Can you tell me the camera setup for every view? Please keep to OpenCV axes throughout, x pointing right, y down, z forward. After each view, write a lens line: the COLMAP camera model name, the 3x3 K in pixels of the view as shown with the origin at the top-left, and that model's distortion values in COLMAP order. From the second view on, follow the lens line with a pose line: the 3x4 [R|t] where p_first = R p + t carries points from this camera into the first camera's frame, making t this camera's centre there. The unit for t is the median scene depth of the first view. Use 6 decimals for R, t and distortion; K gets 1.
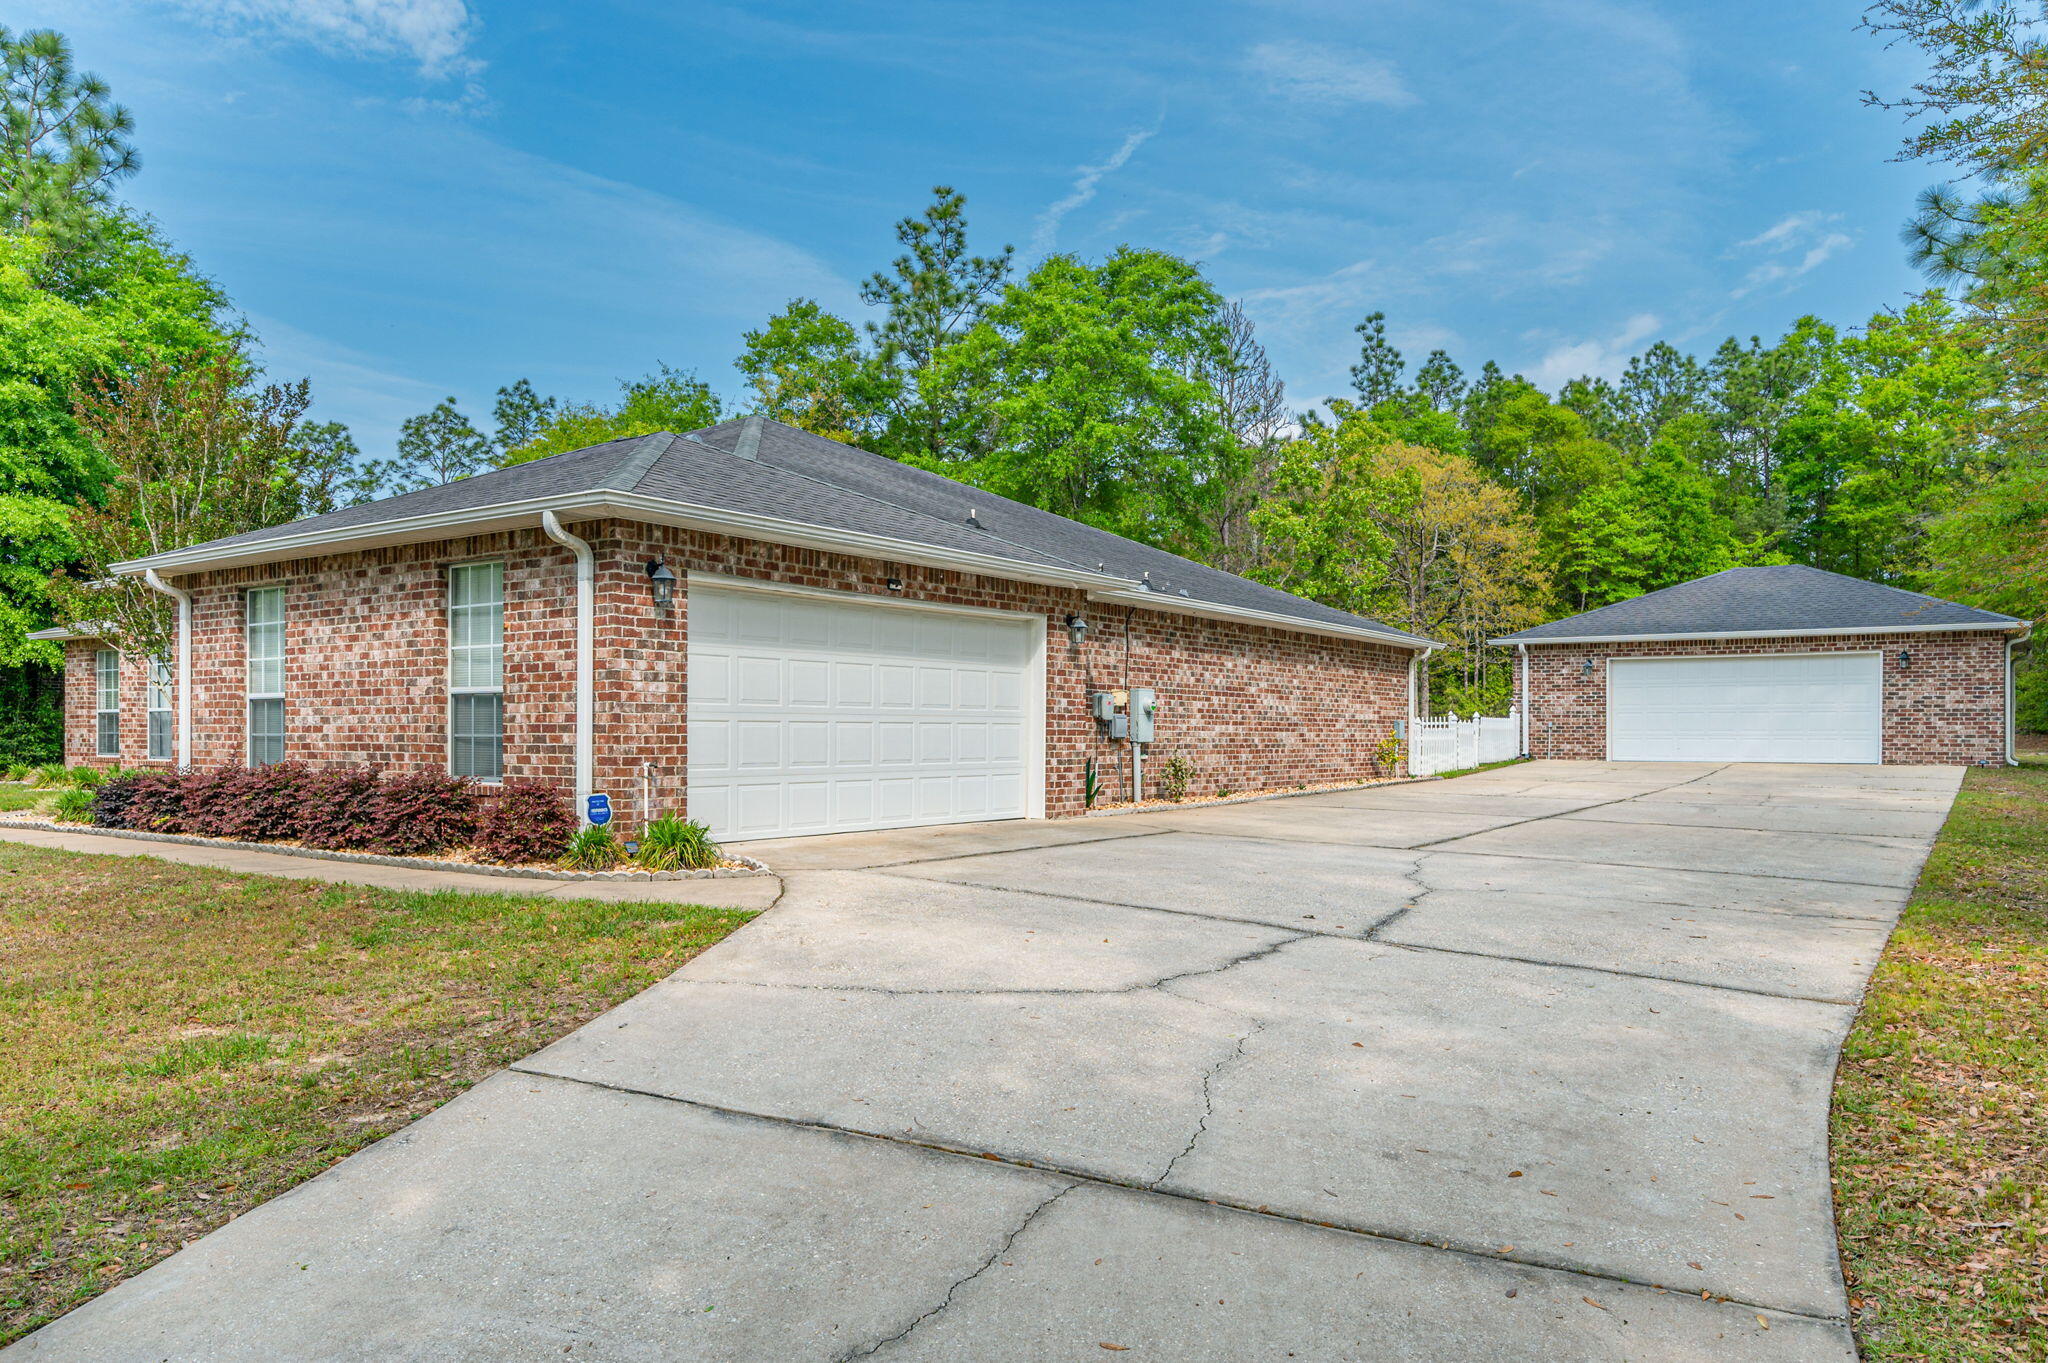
lens RADIAL K [[1405.4, 0, 1024.3], [0, 1405.4, 724.0], [0, 0, 1]] dist [-0.001836, 0.000739]
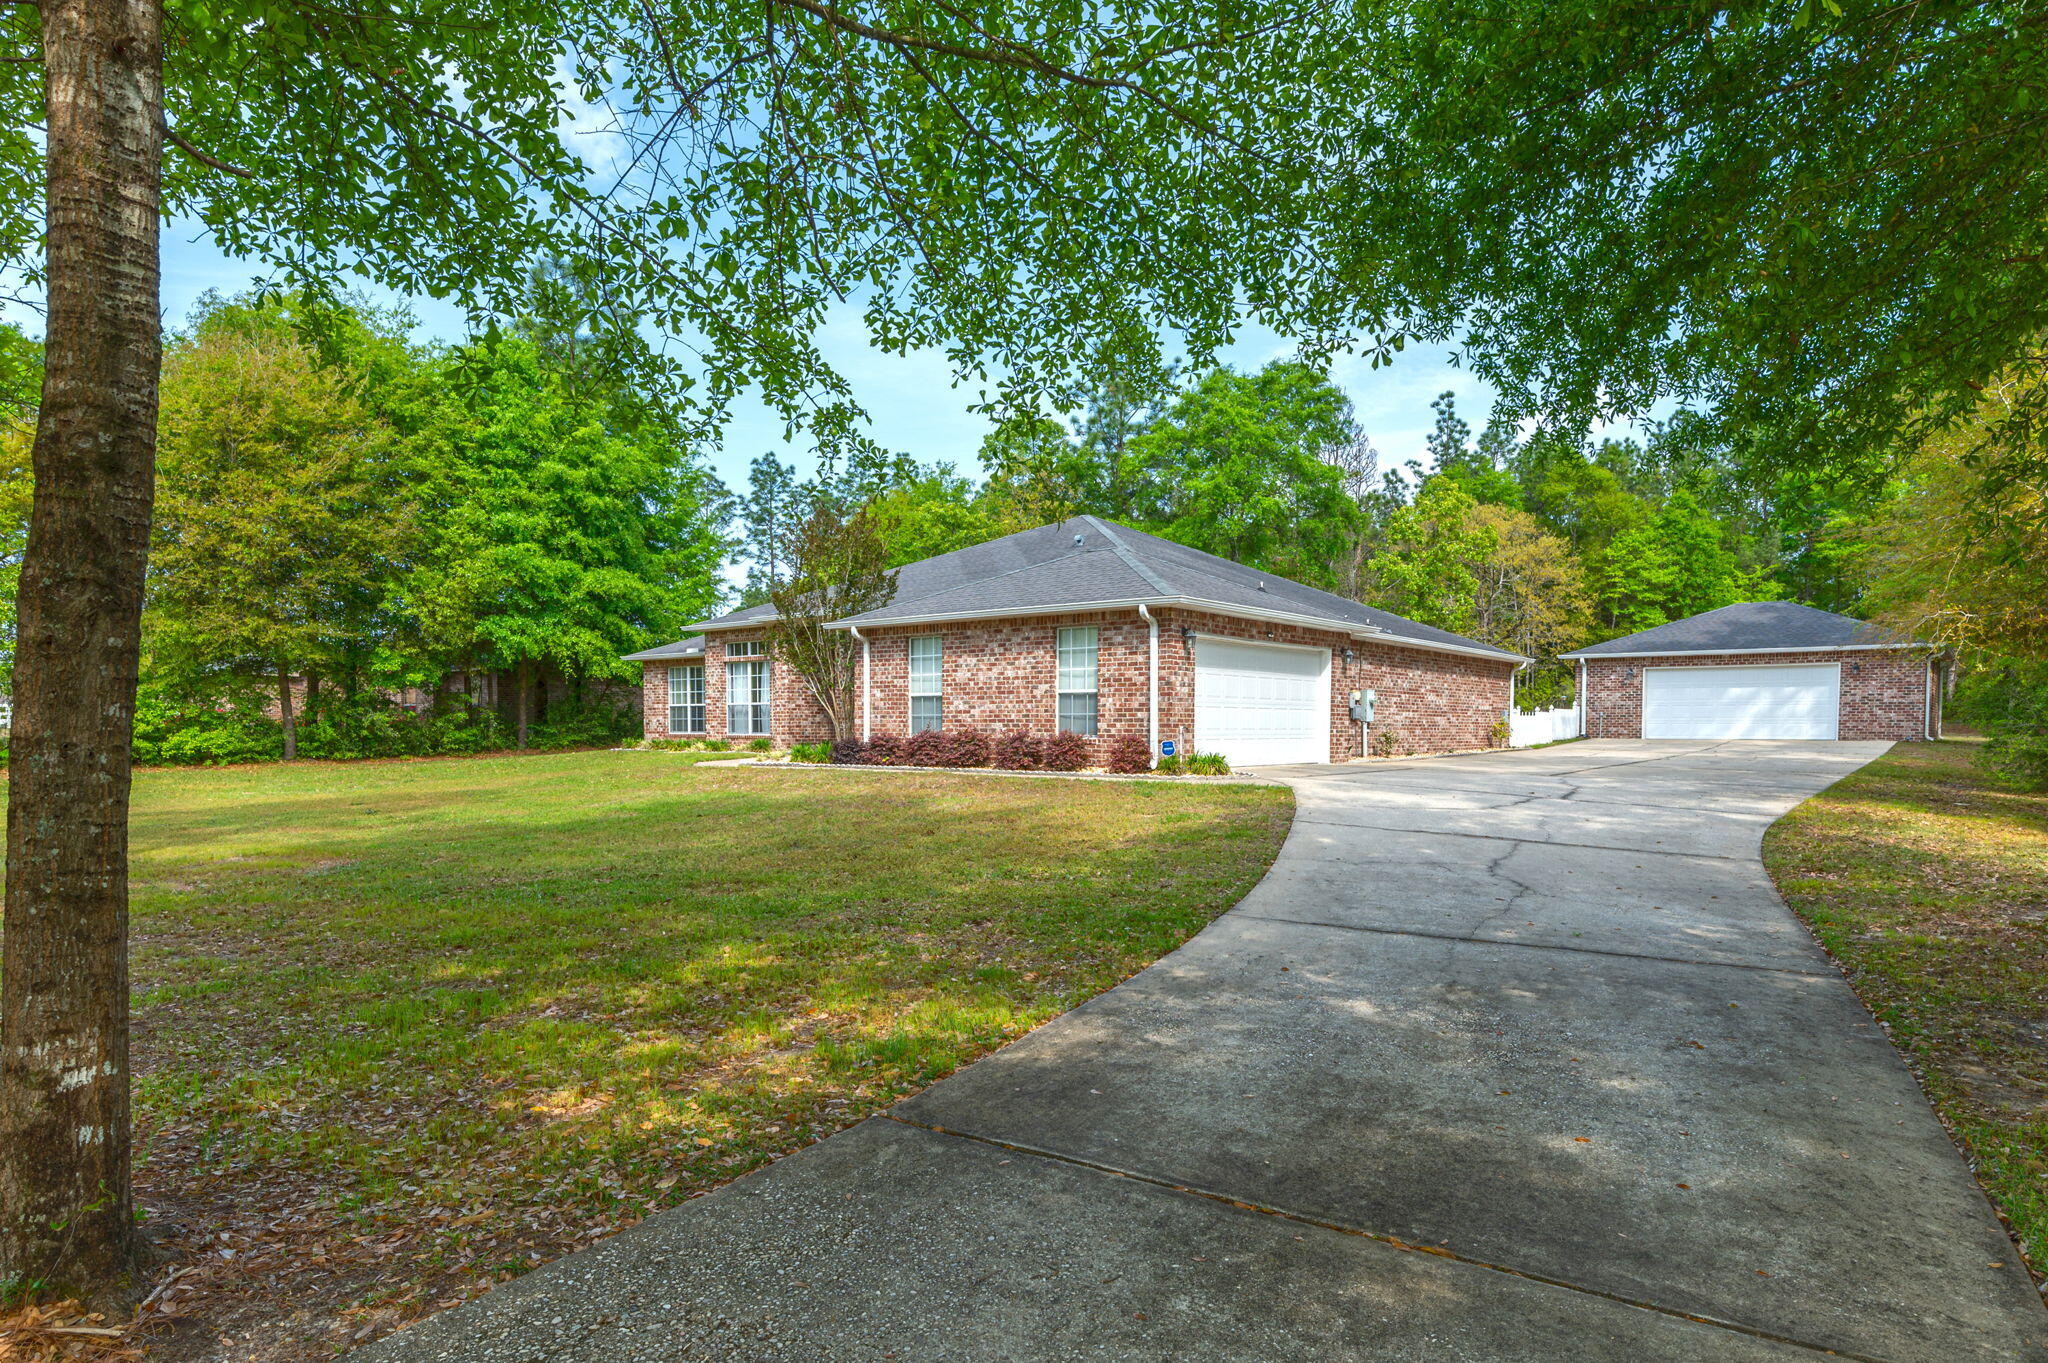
lens RADIAL K [[1194.0, 0, 1022.8], [0, 1194.0, 765.2], [0, 0, 1]] dist [-0.004161, -0.000746]
pose [[0.997524, 0.001935, -0.070304, -0.130587], [0.000706, 0.999296, 0.037516, 0.006400], [0.070327, -0.037473, 0.996820, -0.260783]]
